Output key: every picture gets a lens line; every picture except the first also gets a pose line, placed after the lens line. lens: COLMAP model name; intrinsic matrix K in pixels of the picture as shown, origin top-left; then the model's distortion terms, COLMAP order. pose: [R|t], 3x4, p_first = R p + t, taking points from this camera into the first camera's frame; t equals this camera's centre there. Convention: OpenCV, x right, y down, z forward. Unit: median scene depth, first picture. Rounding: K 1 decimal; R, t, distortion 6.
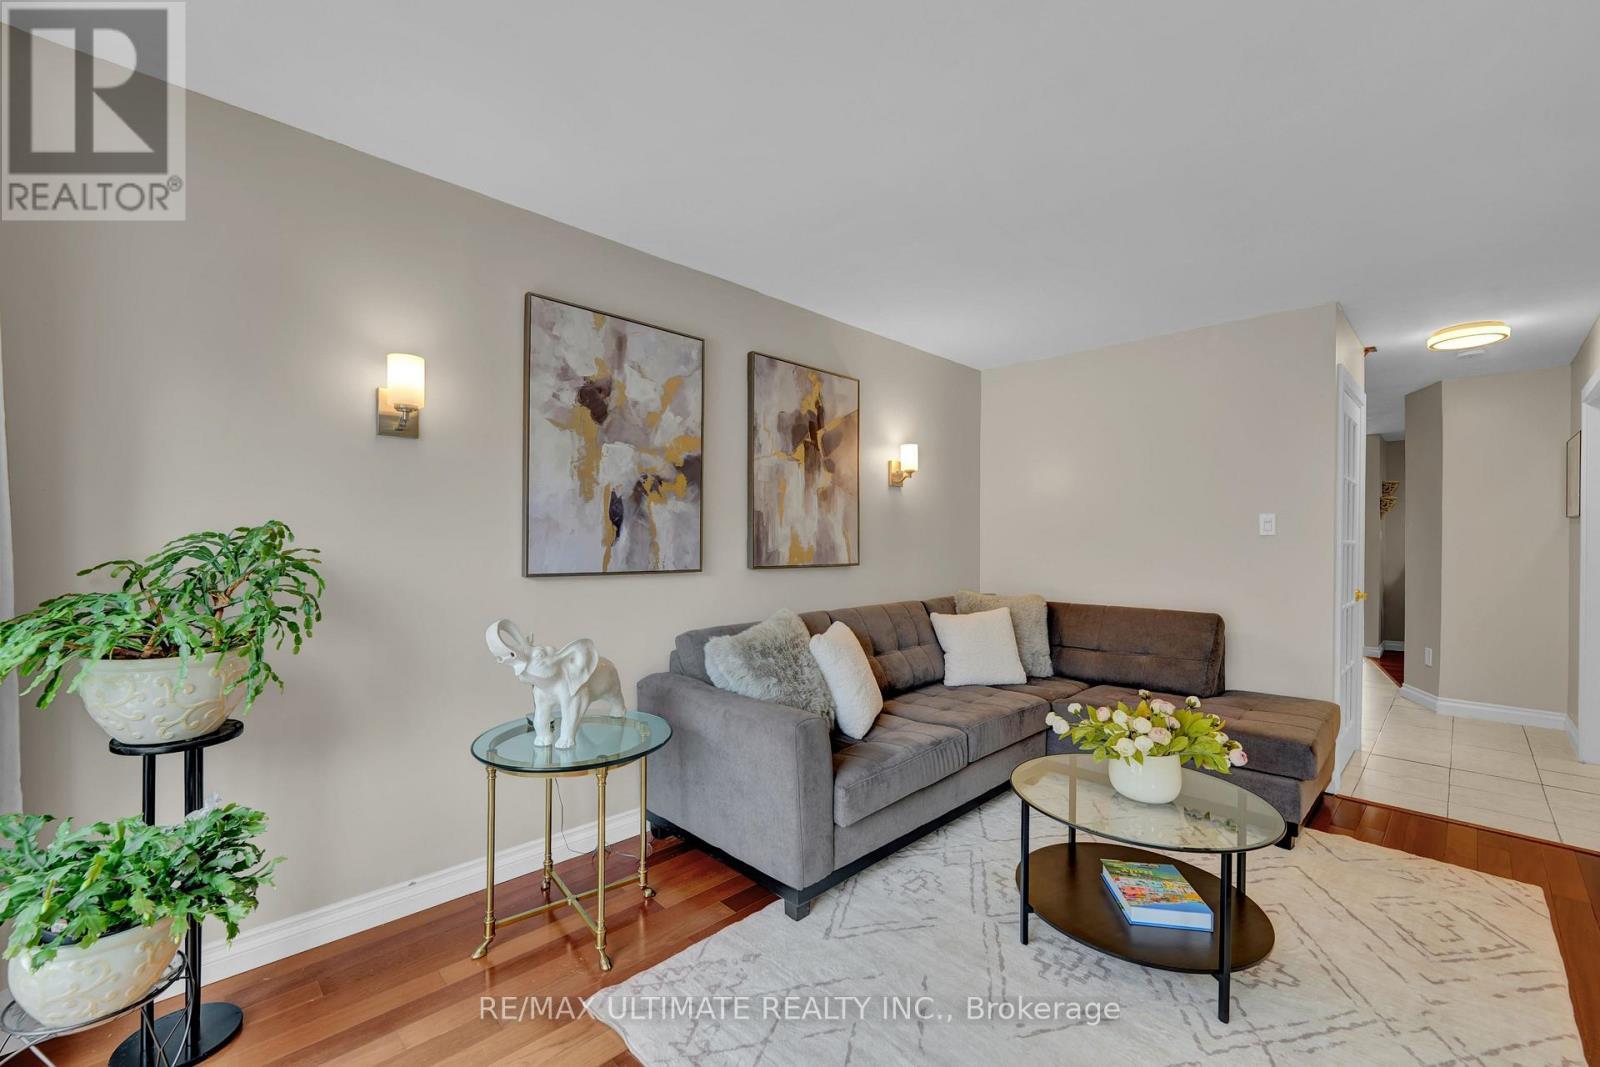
lens RADIAL K [[658.5, 0, 803.8], [0, 658.5, 540.7], [0, 0, 1]] dist [0.001005, 0.000041]
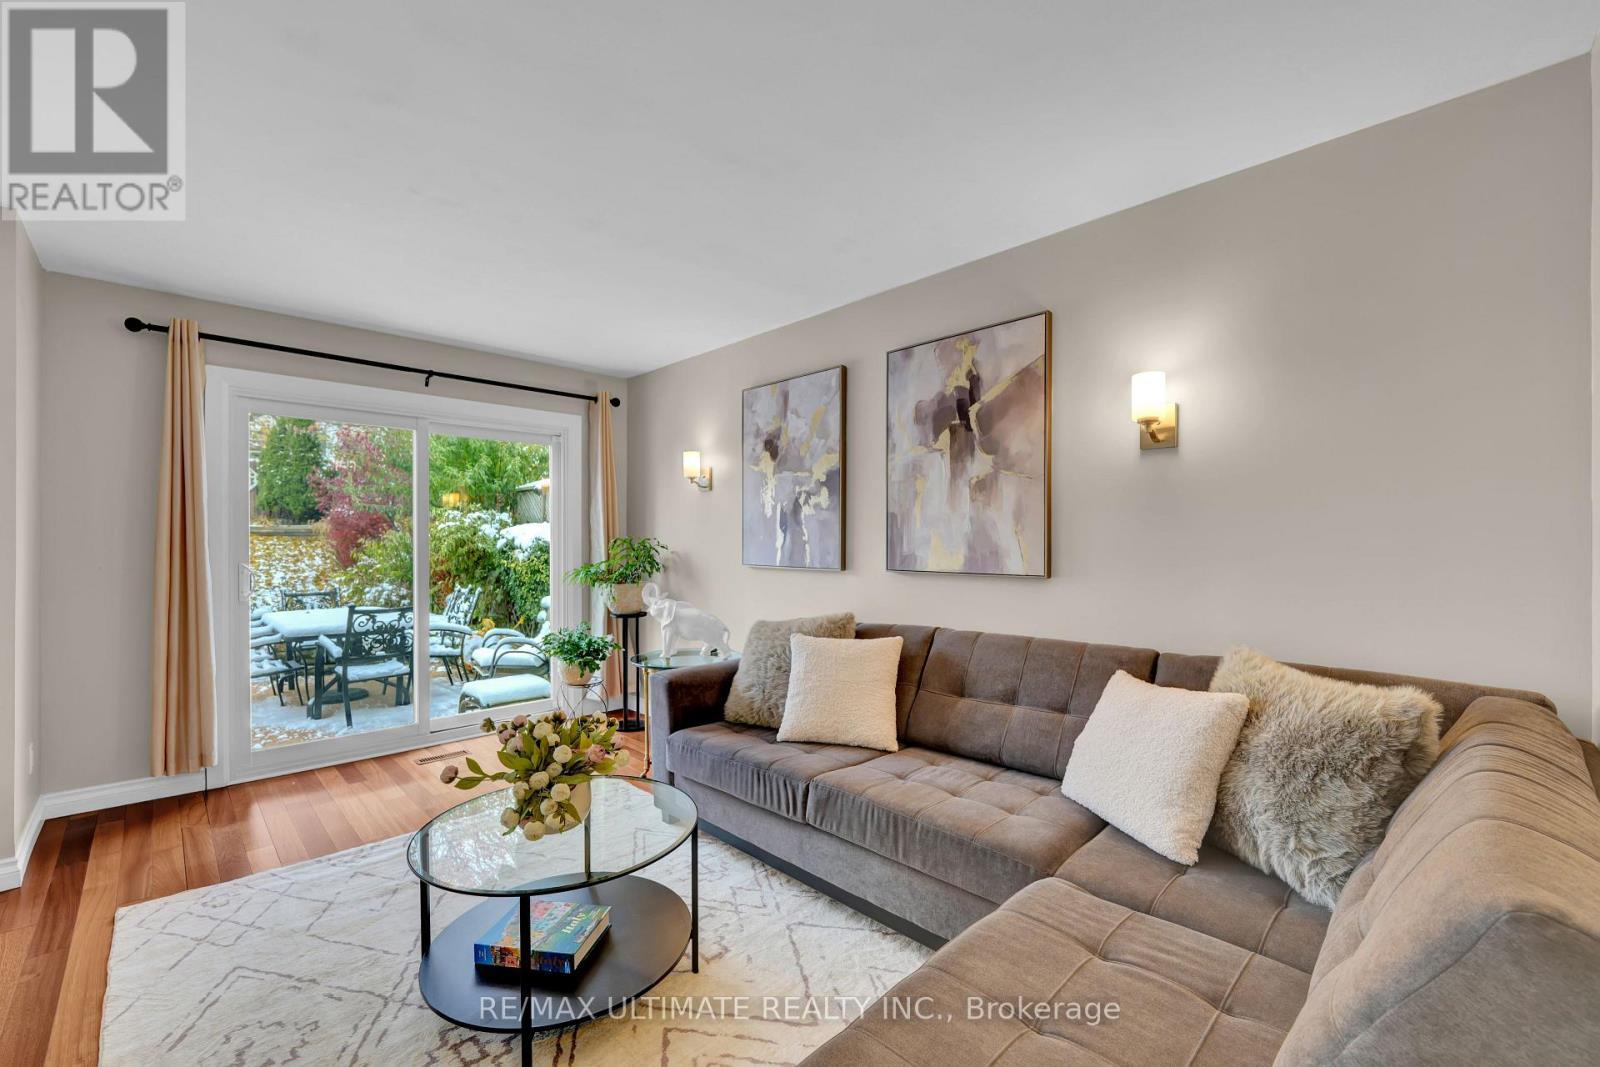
lens RADIAL K [[662.7, 0, 788.7], [0, 662.7, 535.8], [0, 0, 1]] dist [-0.017054, -0.000190]
pose [[-0.022876, -0.016868, -0.999596, 0.863250], [-0.005432, 0.999845, -0.016748, 0.005664], [0.999724, 0.005046, -0.022964, 0.825171]]
